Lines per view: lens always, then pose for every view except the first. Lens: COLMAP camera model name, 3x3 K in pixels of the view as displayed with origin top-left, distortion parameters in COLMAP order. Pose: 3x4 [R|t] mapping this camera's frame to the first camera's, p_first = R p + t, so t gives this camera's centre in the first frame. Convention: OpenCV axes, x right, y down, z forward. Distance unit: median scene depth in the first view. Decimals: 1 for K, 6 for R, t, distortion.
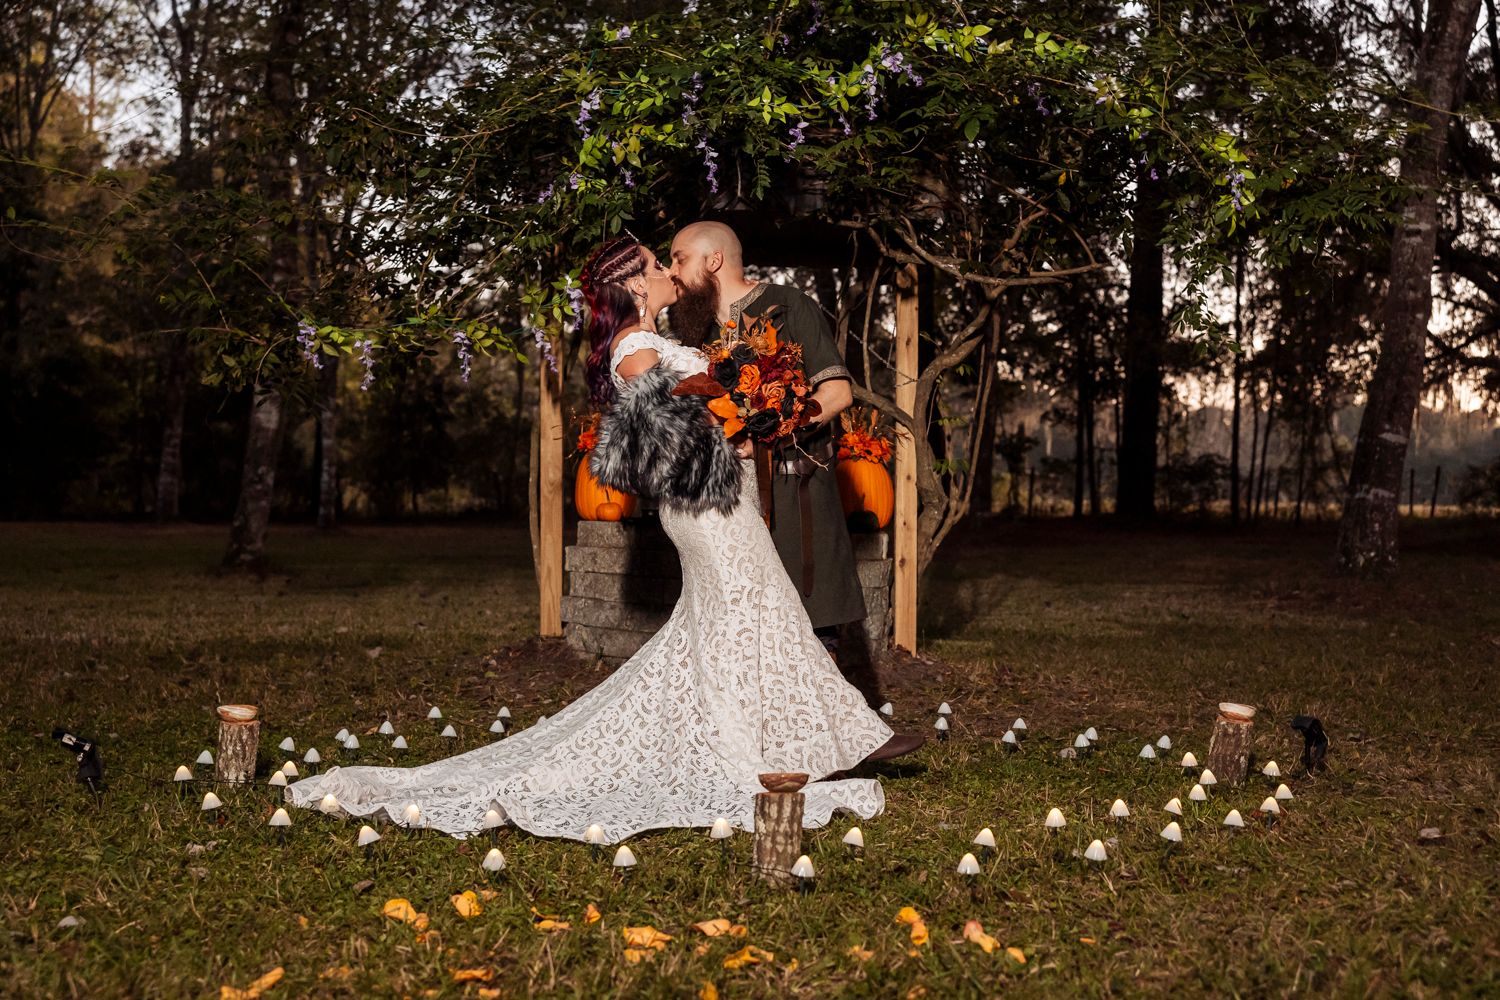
lens RADIAL K [[1720.9, 0, 753.4], [0, 1720.9, 502.7], [0, 0, 1]] dist [0.014459, 0.000000]
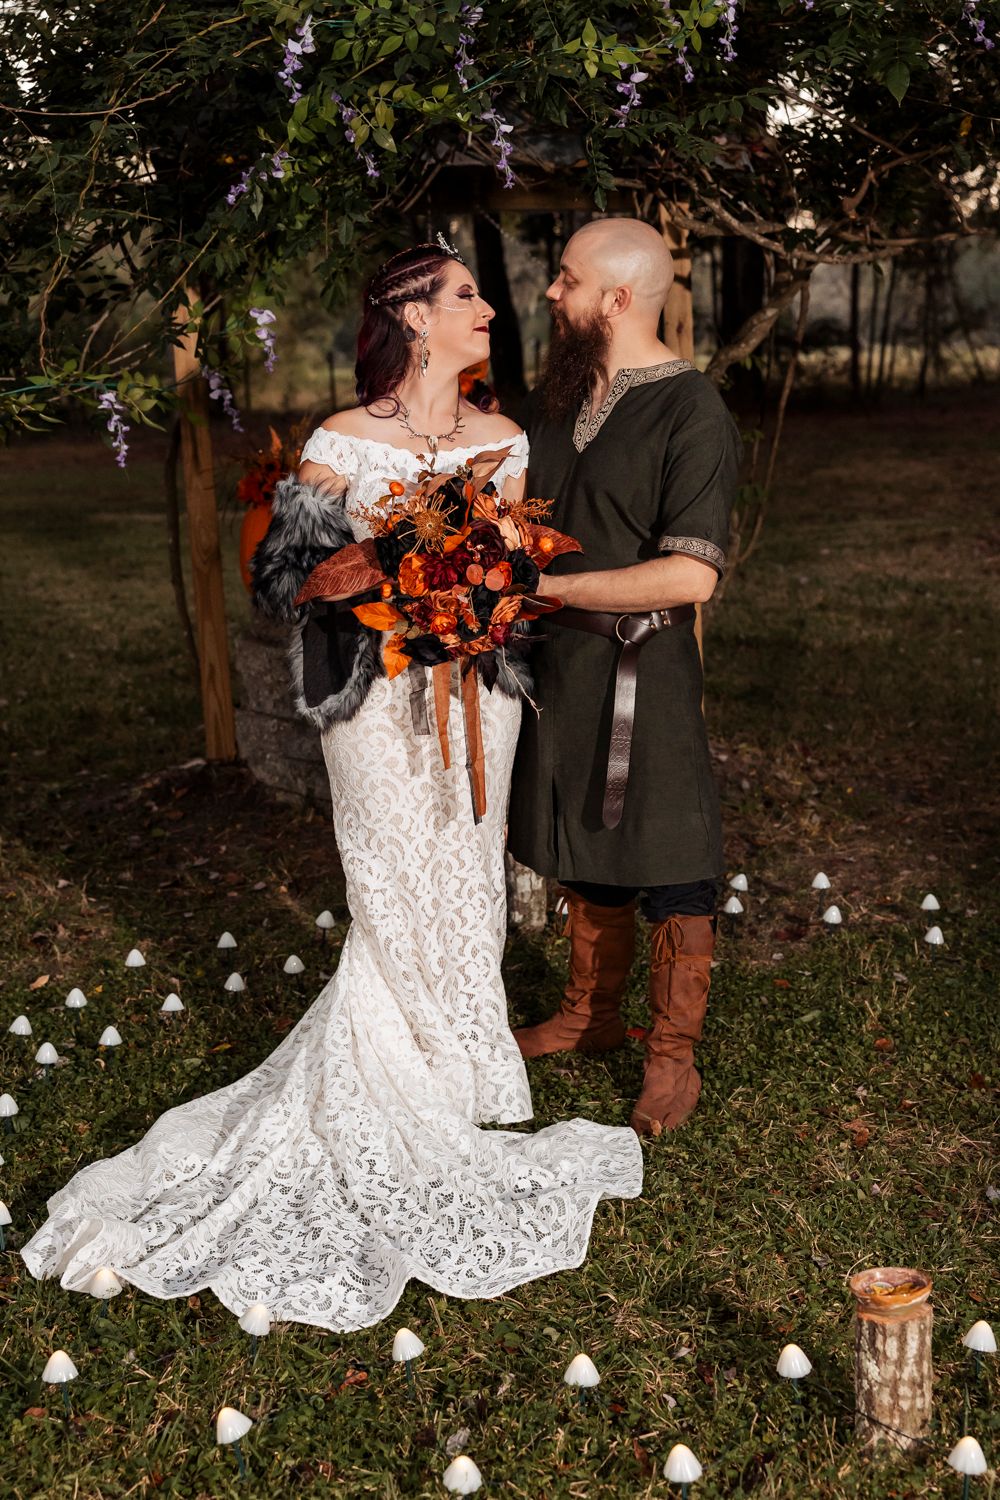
lens RADIAL K [[1938.5, 0, 527.2], [0, 1938.5, 766.4], [0, 0, 1]] dist [0.018630, 0.000000]
pose [[0.989945, -0.070927, 0.122387, -0.121878], [0.044444, 0.977350, 0.206910, -0.116343], [-0.134291, -0.199390, 0.970675, 0.229734]]
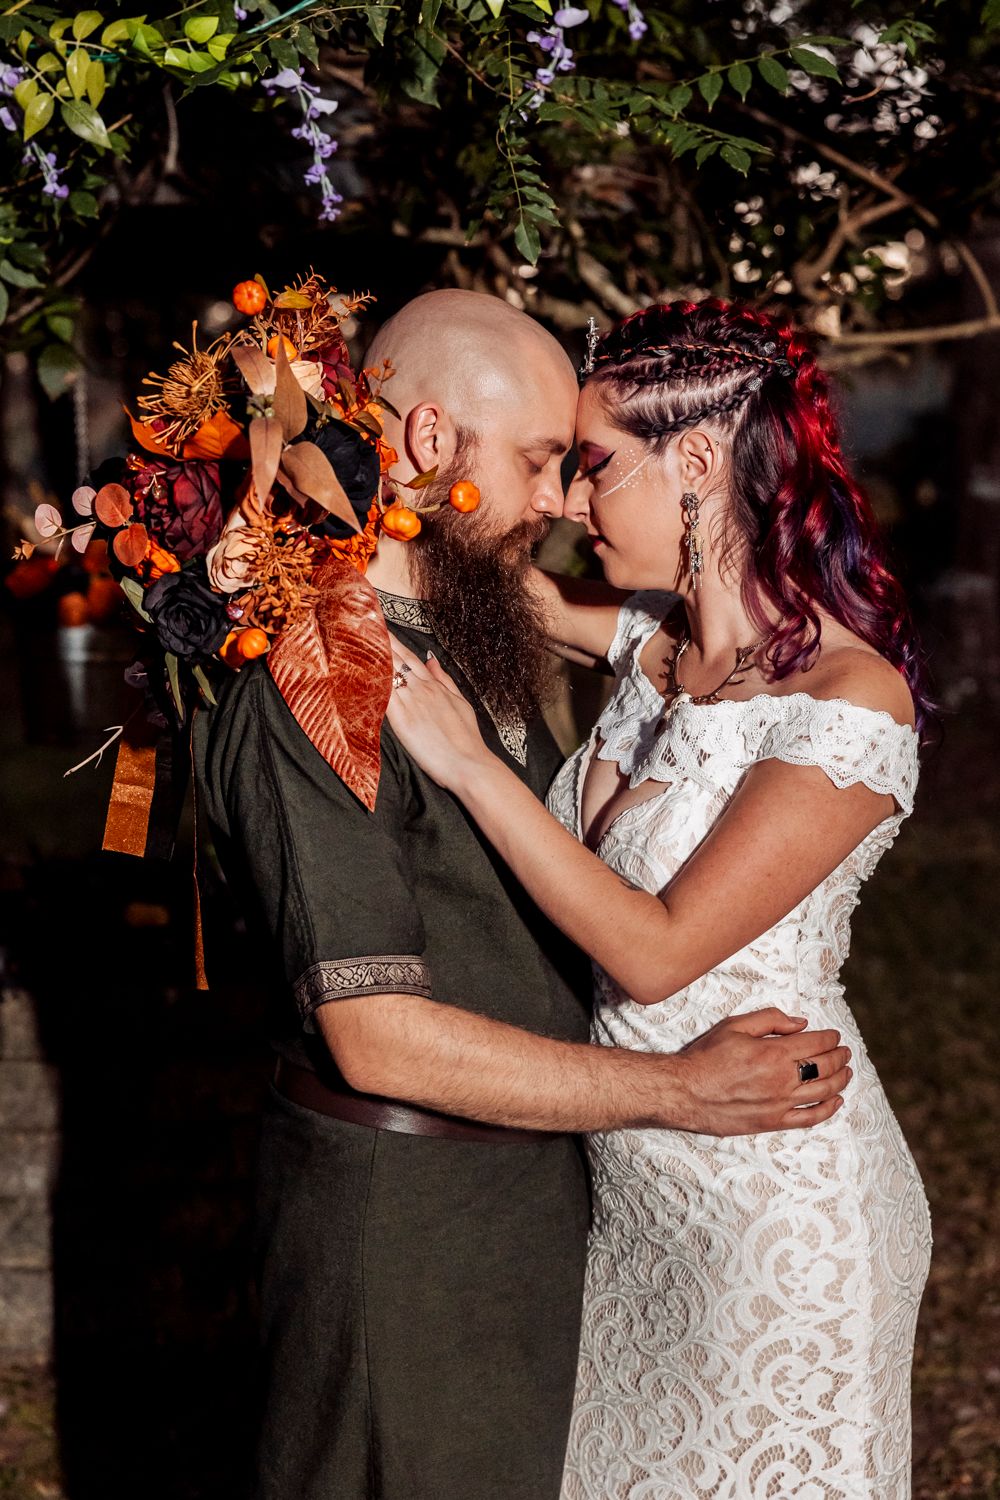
lens RADIAL K [[2539.9, 0, 493.5], [0, 2539.9, 750.4], [0, 0, 1]] dist [0.005130, 0.000000]
pose [[0.955188, -0.078661, 0.285358, -0.141953], [0.050762, 0.993292, 0.103891, -0.125684], [-0.291616, -0.084750, 0.952774, 0.500499]]
